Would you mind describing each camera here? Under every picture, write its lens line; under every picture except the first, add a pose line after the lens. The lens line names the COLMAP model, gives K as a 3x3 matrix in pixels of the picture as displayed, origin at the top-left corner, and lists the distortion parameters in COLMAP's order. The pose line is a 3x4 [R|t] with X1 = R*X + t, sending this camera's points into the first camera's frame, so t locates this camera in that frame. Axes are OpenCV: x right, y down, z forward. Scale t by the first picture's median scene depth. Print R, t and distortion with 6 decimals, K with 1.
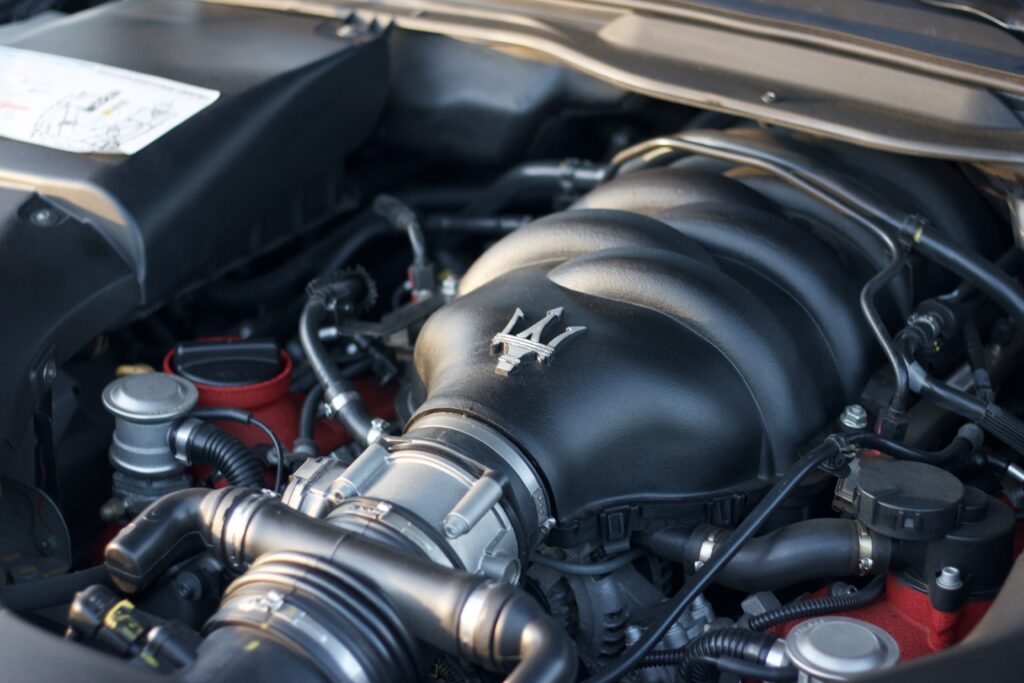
lens RADIAL K [[2439.9, 0, 506.6], [0, 2439.9, 337.4], [0, 0, 1]] dist [-0.109603, 0.000000]
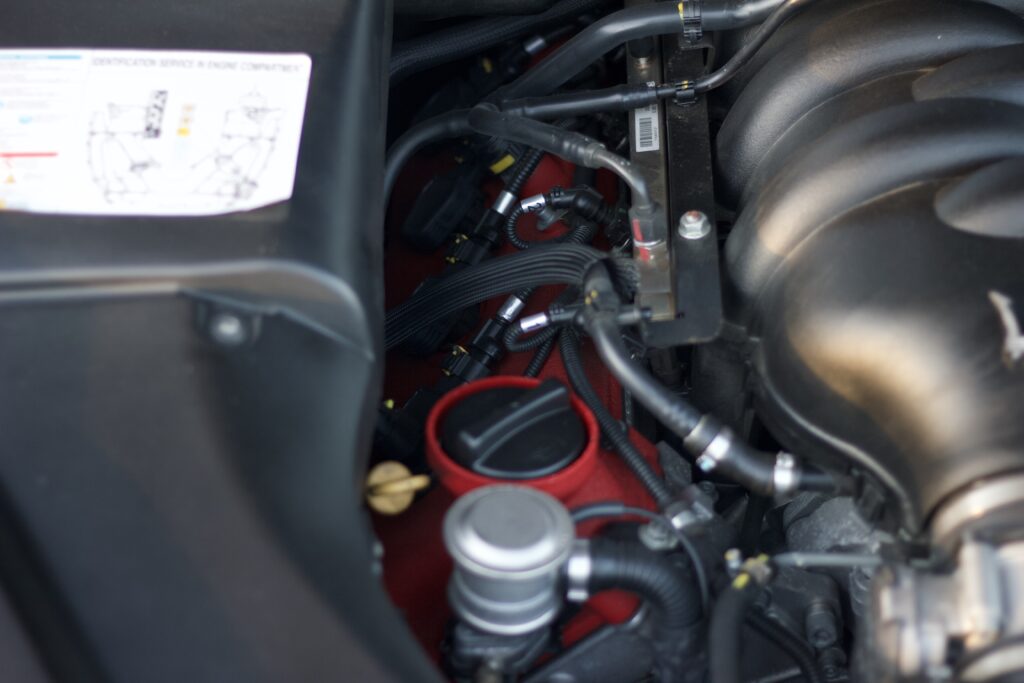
lens RADIAL K [[2439.9, 0, 520.0], [0, 2439.9, 345.3], [0, 0, 1]] dist [-0.109603, 0.000000]
pose [[0.854904, -0.334345, 0.396677, -0.433759], [0.210638, 0.922466, 0.323555, -0.276474], [-0.474100, -0.193053, 0.859046, 0.389679]]
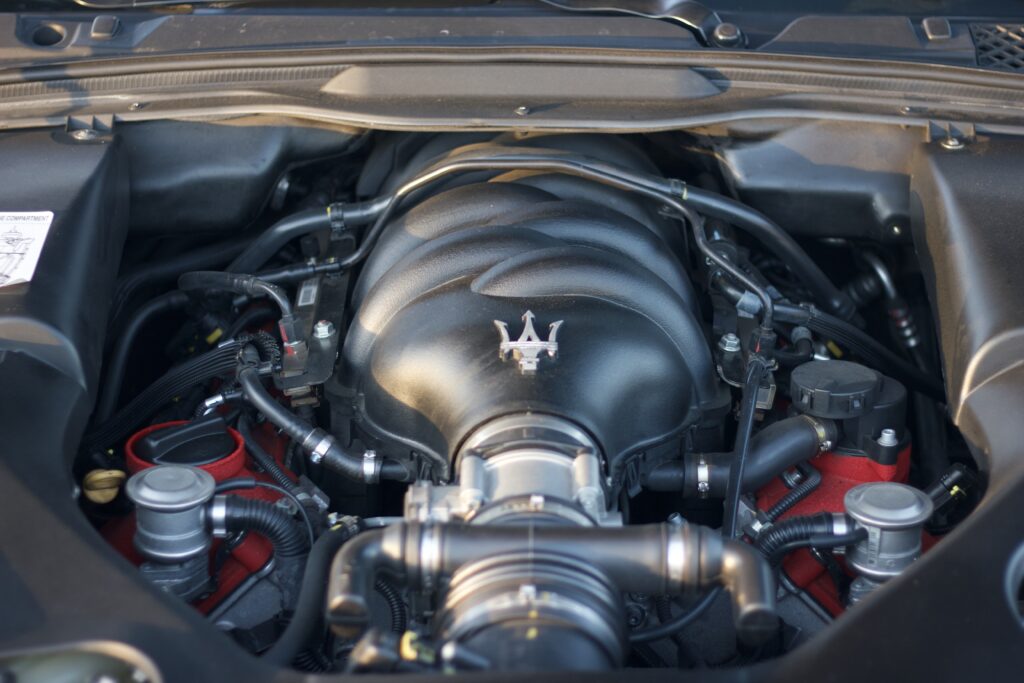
lens RADIAL K [[2439.9, 0, 500.3], [0, 2439.9, 332.5], [0, 0, 1]] dist [-0.109603, 0.000000]
pose [[0.846049, -0.239400, 0.476328, -0.541657], [0.243206, 0.968428, 0.054748, -0.068482], [-0.474396, 0.069527, 0.877561, -0.025422]]
